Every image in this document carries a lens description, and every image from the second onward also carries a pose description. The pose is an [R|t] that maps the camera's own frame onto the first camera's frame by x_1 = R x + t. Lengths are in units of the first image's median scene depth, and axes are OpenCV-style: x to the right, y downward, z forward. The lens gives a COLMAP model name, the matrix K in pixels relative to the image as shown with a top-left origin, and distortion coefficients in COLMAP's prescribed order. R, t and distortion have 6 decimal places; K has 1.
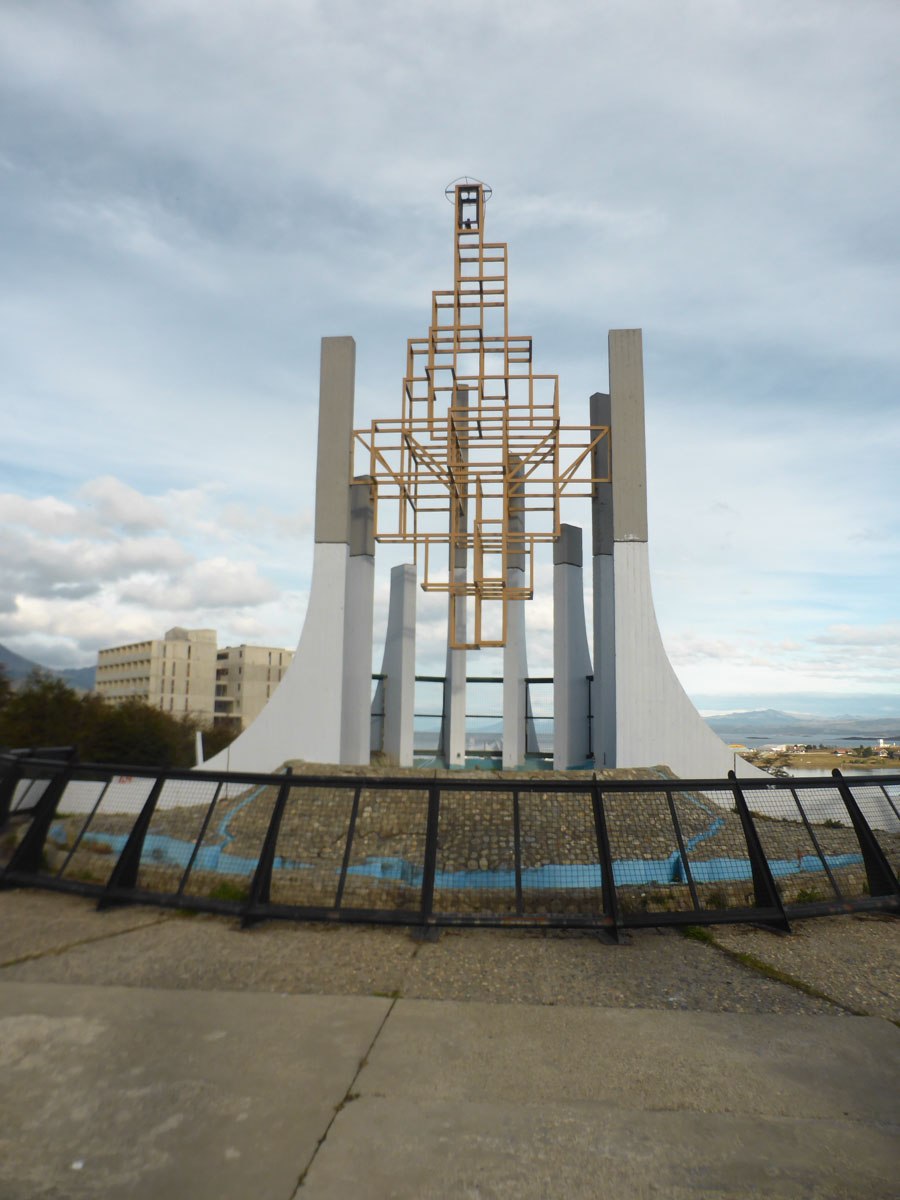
lens RADIAL K [[853.6, 0, 451.1], [0, 853.6, 591.2], [0, 0, 1]] dist [-0.026907, 0.006661]
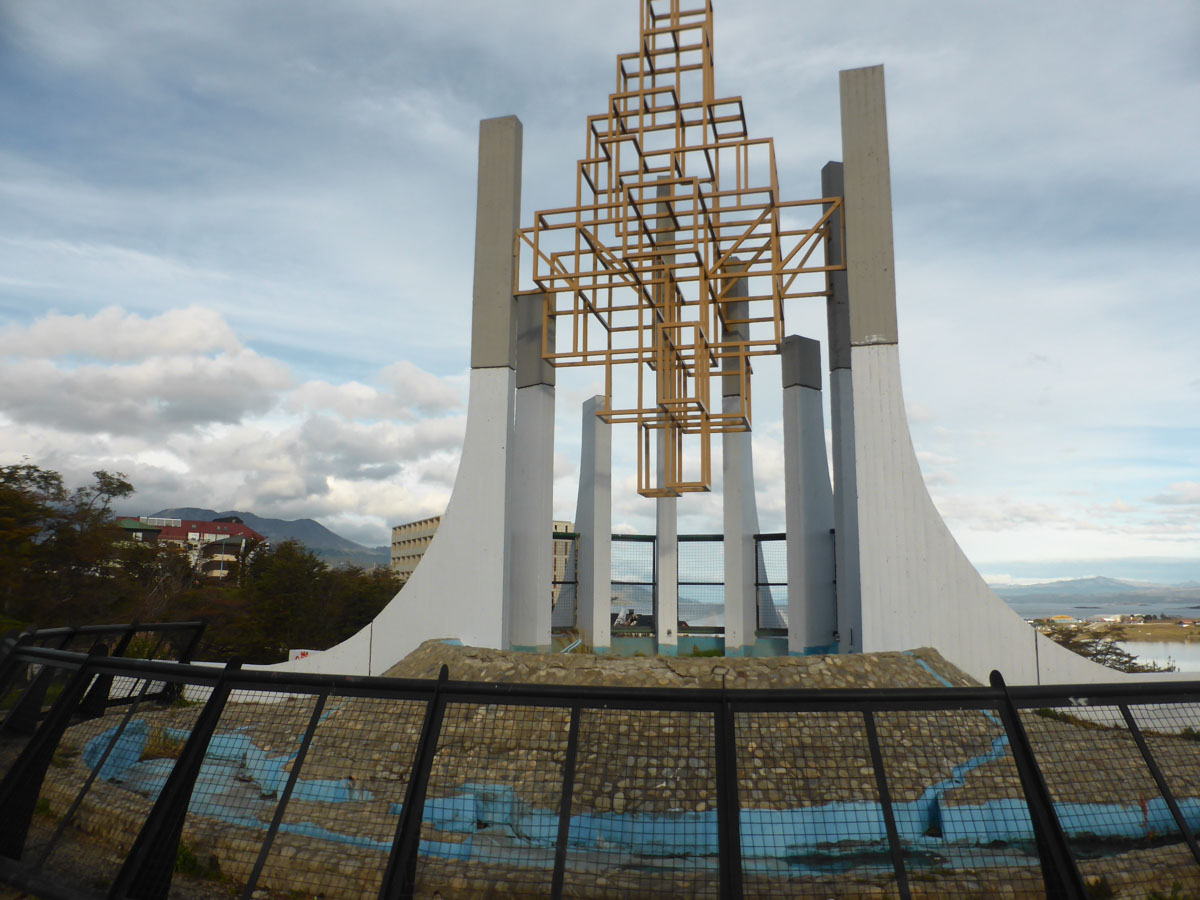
lens RADIAL K [[853.6, 0, 597.4], [0, 853.6, 453.3], [0, 0, 1]] dist [-0.026907, 0.006661]
pose [[0.984443, -0.035635, -0.172051, 0.084945], [0.033651, 0.999329, -0.014434, 0.034927], [0.172450, 0.008420, 0.984982, 0.204242]]
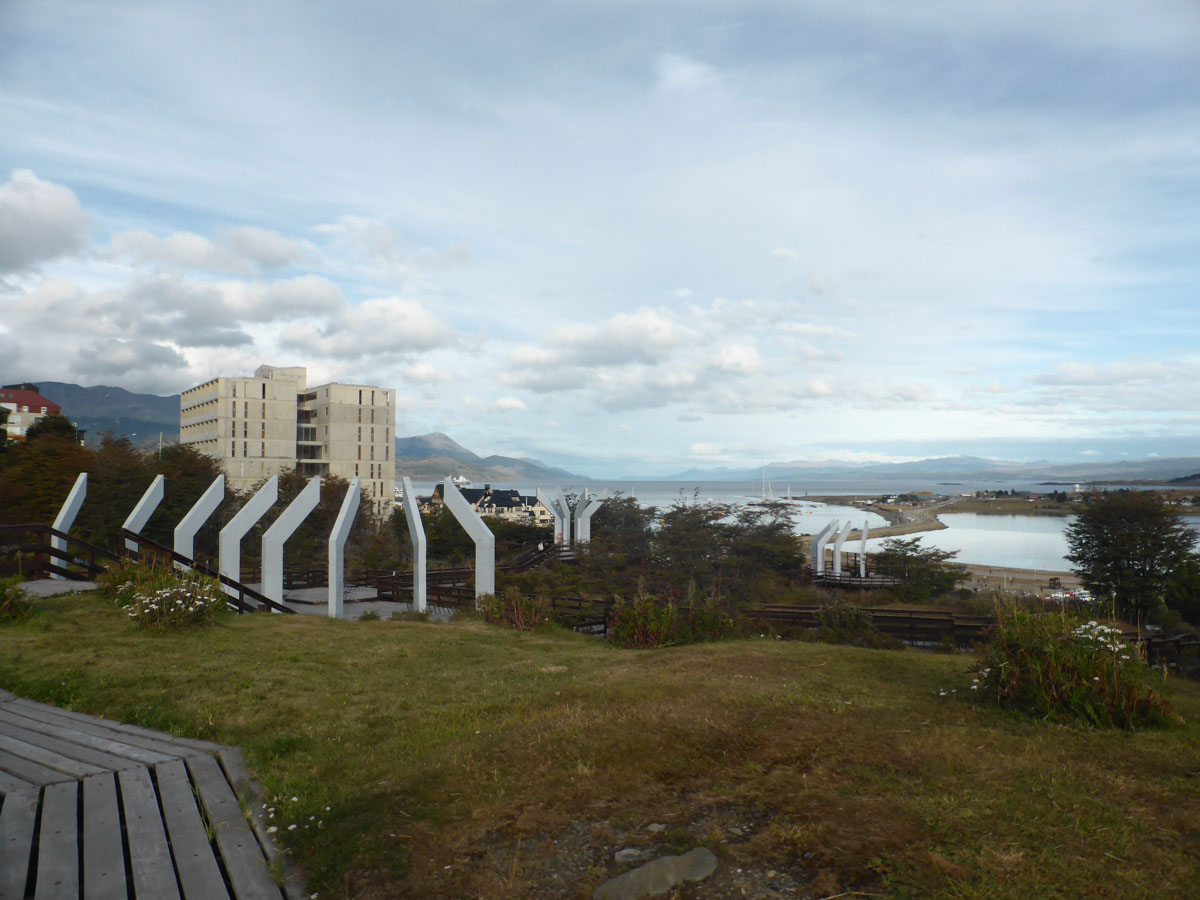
lens RADIAL K [[853.6, 0, 596.4], [0, 853.6, 450.7], [0, 0, 1]] dist [-0.026907, 0.006661]
pose [[0.998888, -0.009592, -0.046161, 0.131429], [0.015488, 0.991508, 0.129120, 0.219312], [0.044531, -0.129691, 0.990554, 1.896638]]
